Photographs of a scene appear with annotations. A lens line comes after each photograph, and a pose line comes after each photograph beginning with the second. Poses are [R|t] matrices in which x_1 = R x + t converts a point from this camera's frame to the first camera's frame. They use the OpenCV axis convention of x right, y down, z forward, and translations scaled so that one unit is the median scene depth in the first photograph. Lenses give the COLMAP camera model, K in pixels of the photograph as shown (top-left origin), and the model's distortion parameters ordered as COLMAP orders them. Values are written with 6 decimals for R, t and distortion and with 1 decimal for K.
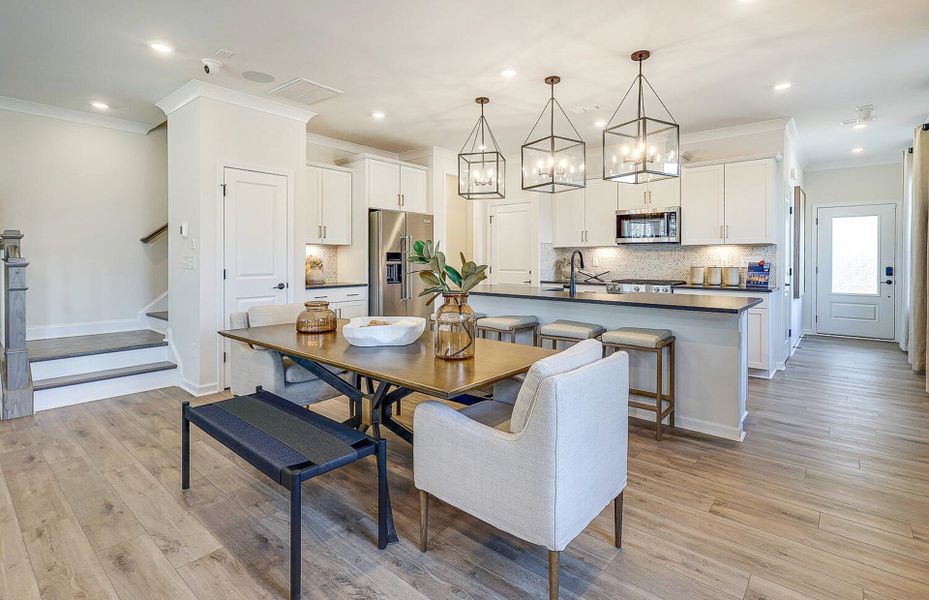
lens RADIAL K [[451.1, 0, 459.7], [0, 451.1, 256.2], [0, 0, 1]] dist [0.000300, 0.003286]
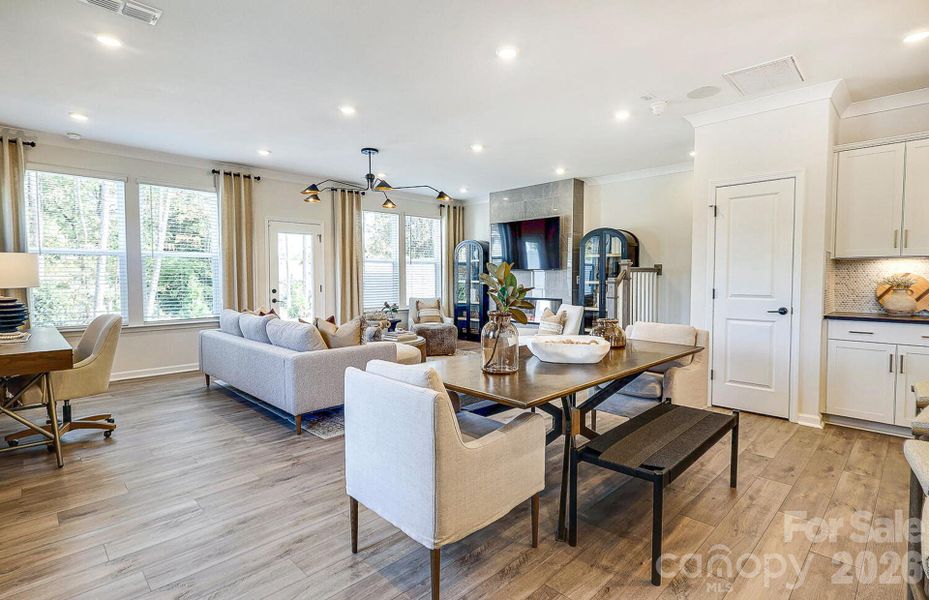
lens RADIAL K [[451.1, 0, 457.8], [0, 451.1, 297.2], [0, 0, 1]] dist [0.000300, 0.003286]
pose [[-0.086178, 0.042924, -0.995355, 0.501433], [0.005198, 0.999077, 0.042635, 0.002270], [0.996266, -0.001499, -0.086321, 0.472649]]
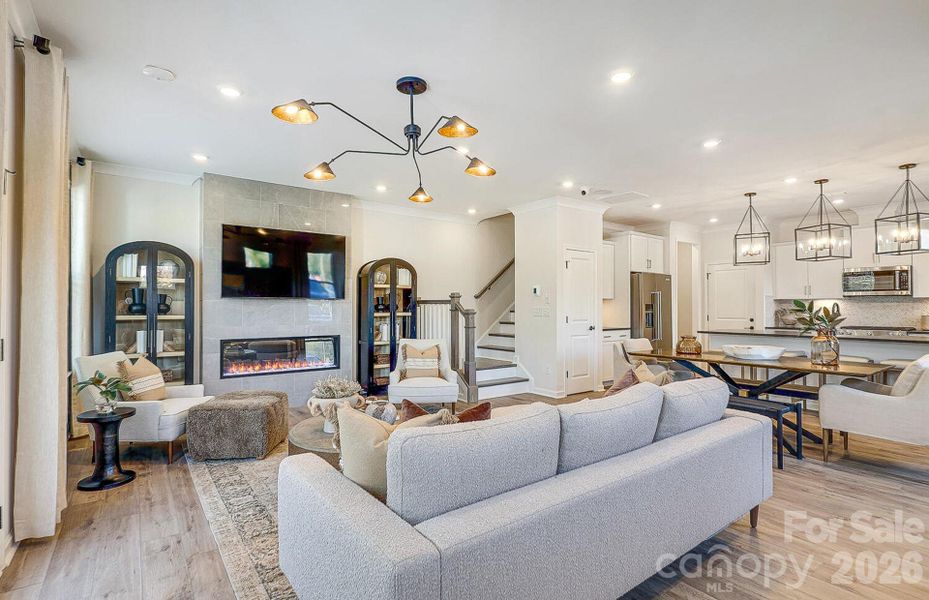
lens RADIAL K [[451.1, 0, 459.0], [0, 451.1, 299.5], [0, 0, 1]] dist [0.000300, 0.003286]
pose [[0.975591, -0.005987, -0.219514, -0.516851], [0.003144, 0.999907, -0.013301, -0.008107], [0.219573, 0.012287, 0.975519, -0.537155]]
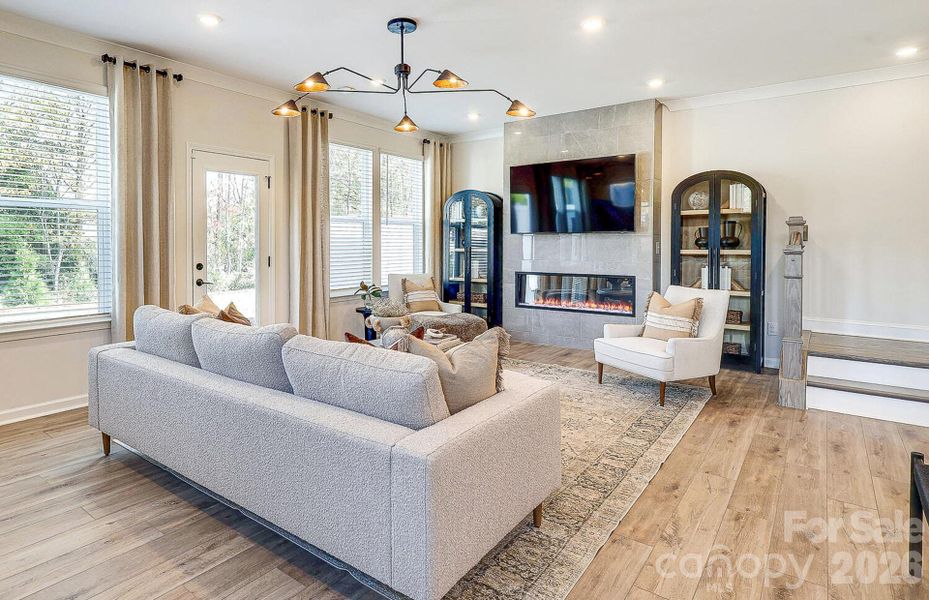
lens RADIAL K [[518.3, 0, 397.0], [0, 518.3, 249.2], [0, 0, 1]] dist [-0.011229, 0.004376]
pose [[0.022456, 0.011694, -0.999679, 0.092819], [0.004388, 0.999921, 0.011795, -0.003094], [0.999738, -0.004651, 0.022403, 0.098384]]
